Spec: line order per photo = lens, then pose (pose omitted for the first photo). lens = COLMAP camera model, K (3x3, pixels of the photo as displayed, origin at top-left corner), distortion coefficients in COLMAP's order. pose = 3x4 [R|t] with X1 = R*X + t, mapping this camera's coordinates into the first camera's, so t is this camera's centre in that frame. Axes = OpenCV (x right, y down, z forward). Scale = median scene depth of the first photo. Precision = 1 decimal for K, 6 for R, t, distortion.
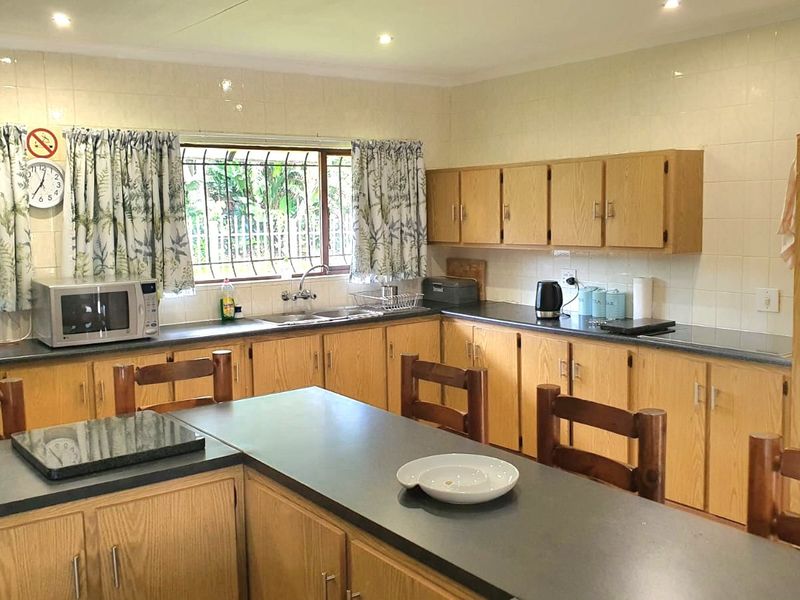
lens RADIAL K [[809.5, 0, 399.8], [0, 809.5, 301.0], [0, 0, 1]] dist [0.190234, -0.613100]
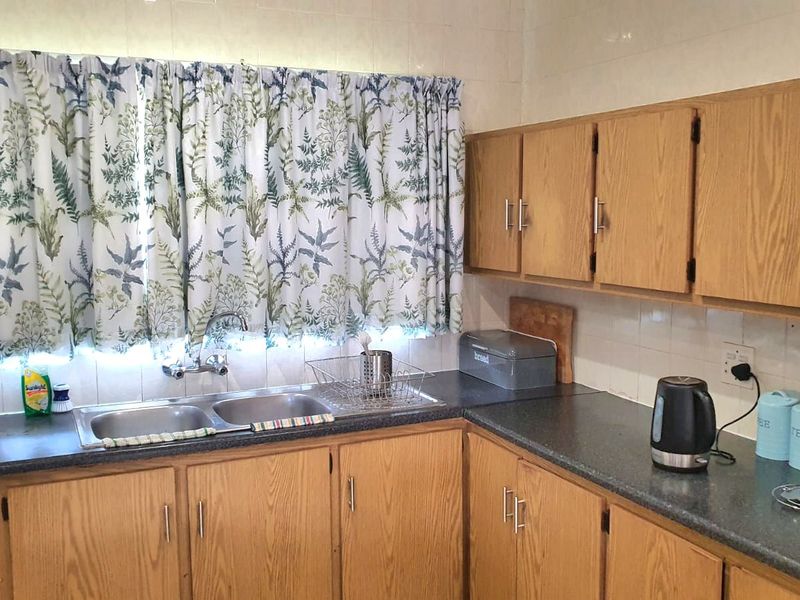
lens RADIAL K [[817.9, 0, 407.6], [0, 817.9, 304.9], [0, 0, 1]] dist [0.077580, -0.201207]
pose [[0.979539, 0.037999, -0.197637, 0.107296], [-0.036740, 0.999274, 0.010033, -0.054029], [0.197874, -0.002567, 0.980224, 0.474662]]
